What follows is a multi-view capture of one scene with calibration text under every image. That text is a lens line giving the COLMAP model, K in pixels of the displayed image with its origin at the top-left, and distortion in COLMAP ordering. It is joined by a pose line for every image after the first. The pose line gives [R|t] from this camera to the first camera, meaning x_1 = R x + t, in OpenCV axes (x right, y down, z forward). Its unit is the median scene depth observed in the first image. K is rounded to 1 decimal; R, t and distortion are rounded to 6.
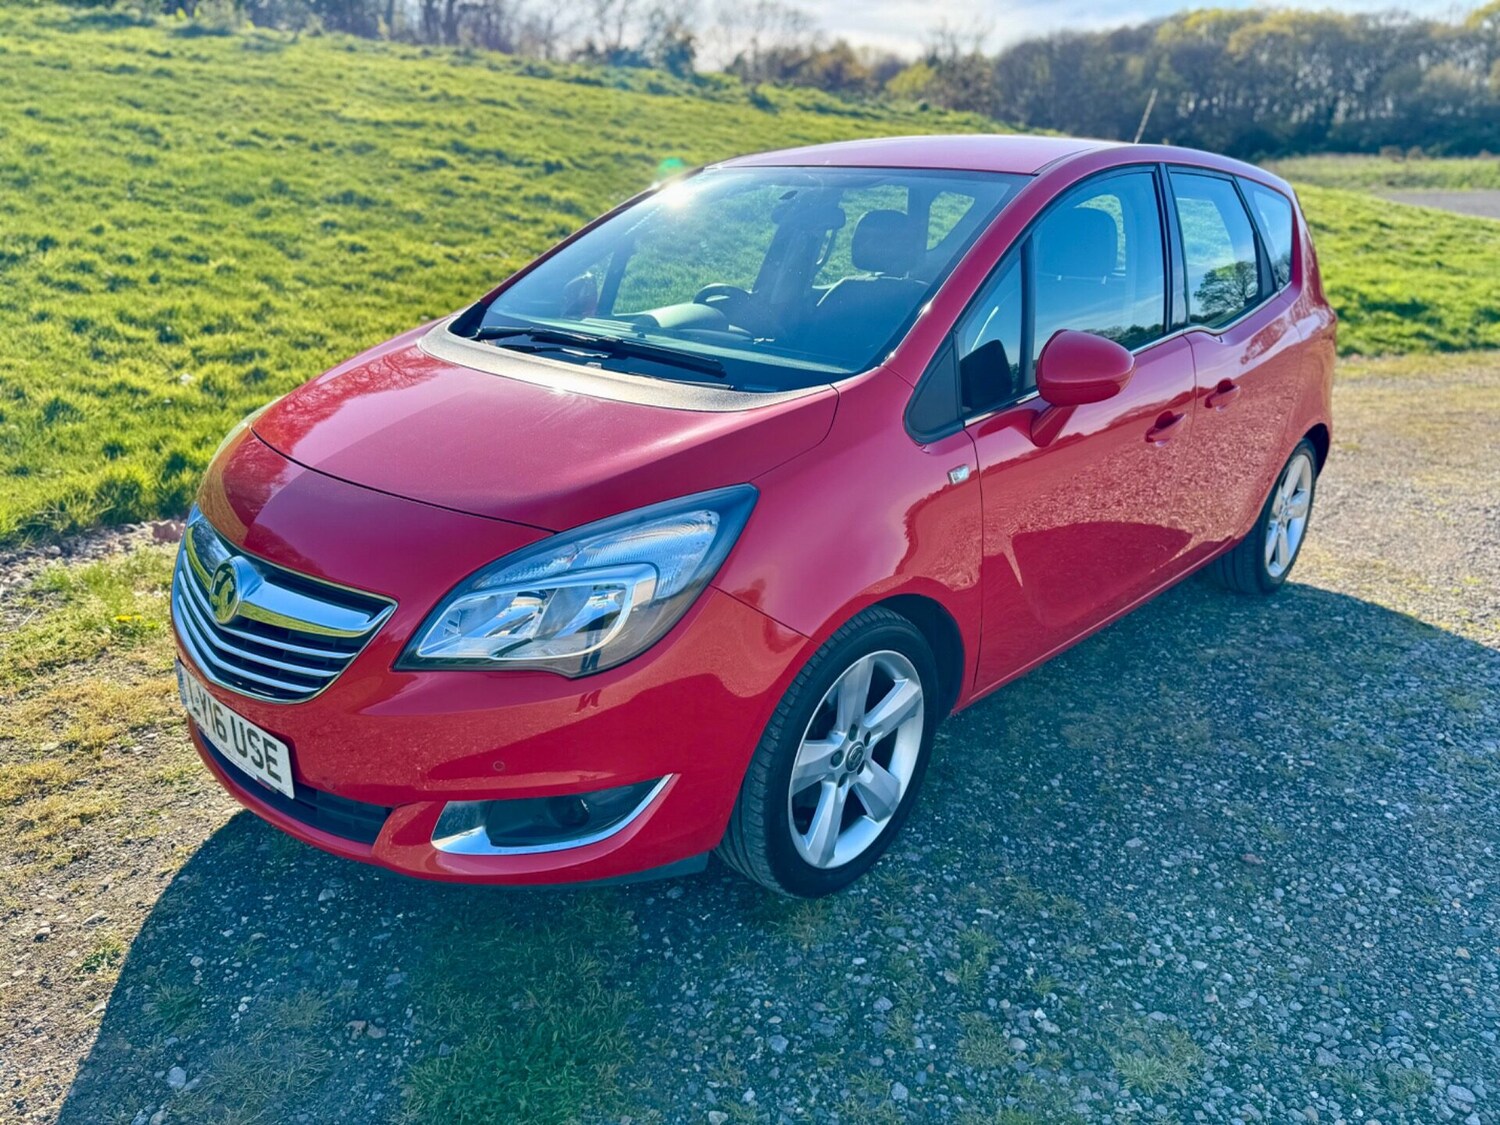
lens RADIAL K [[1060.9, 0, 752.6], [0, 1060.9, 569.8], [0, 0, 1]] dist [0.001473, -0.008224]
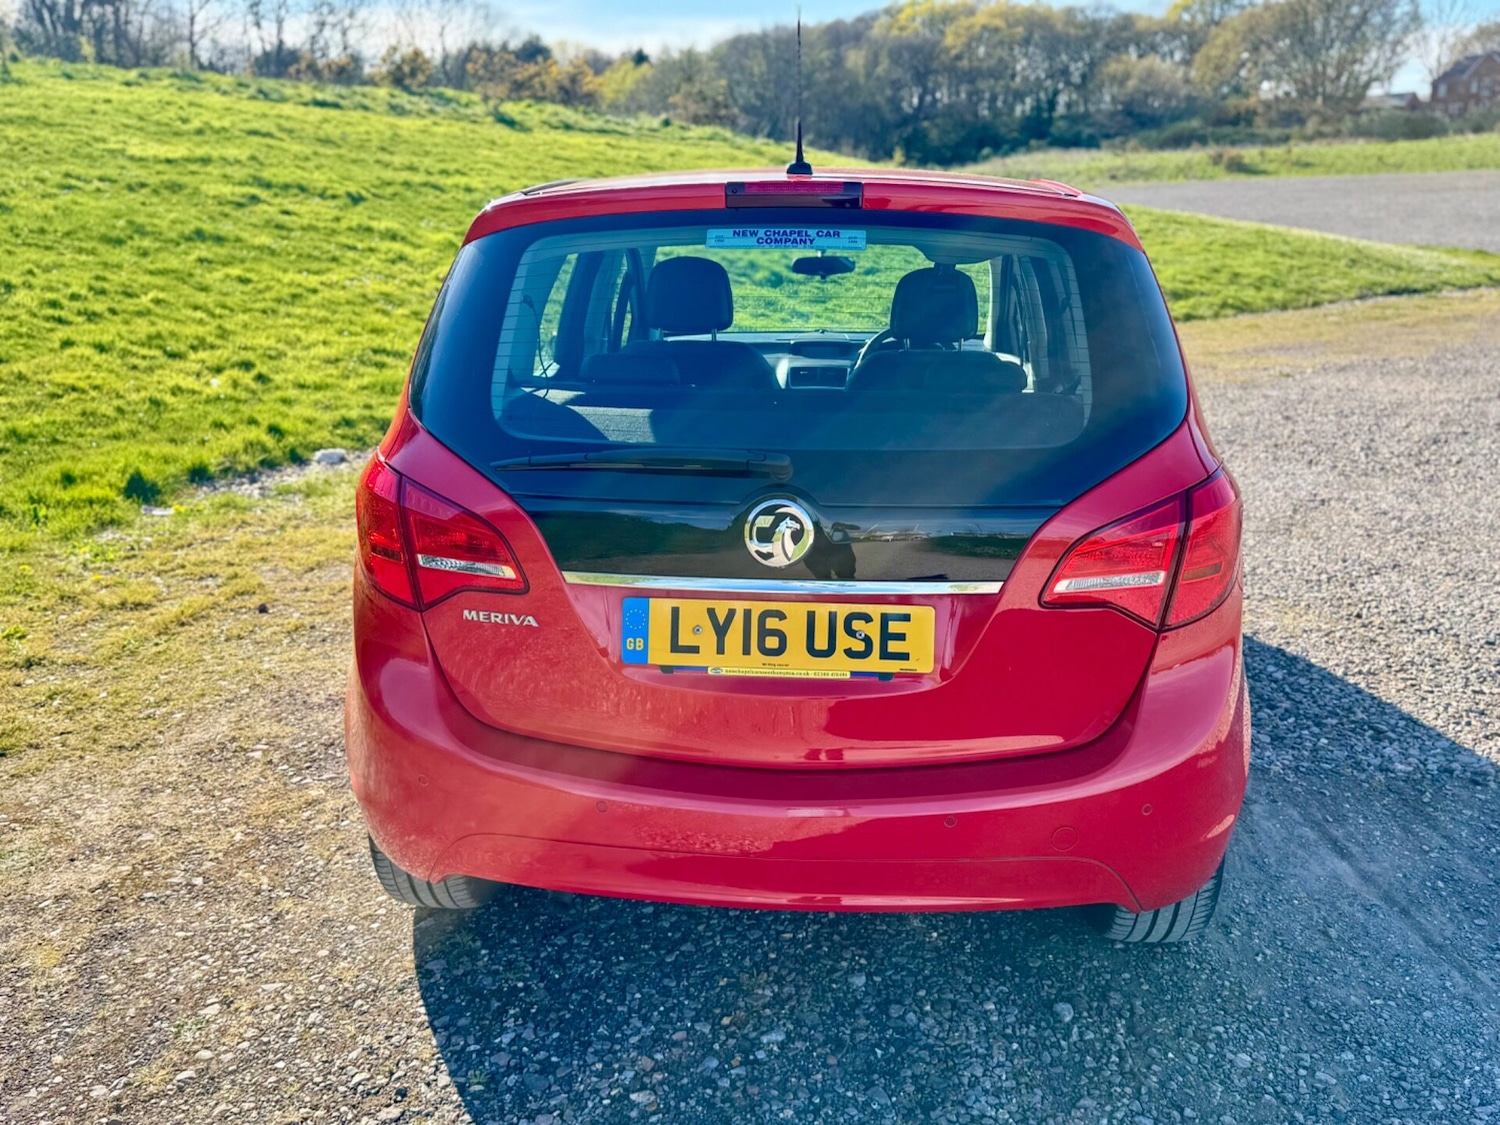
lens RADIAL K [[1234.6, 0, 750.0], [0, 1234.6, 562.5], [0, 0, 1]] dist [0.051606, -0.079687]
pose [[0.971542, -0.094038, 0.217402, -0.063420], [0.106376, 0.993274, -0.045733, 0.043632], [-0.211639, 0.067558, 0.975010, -0.147649]]
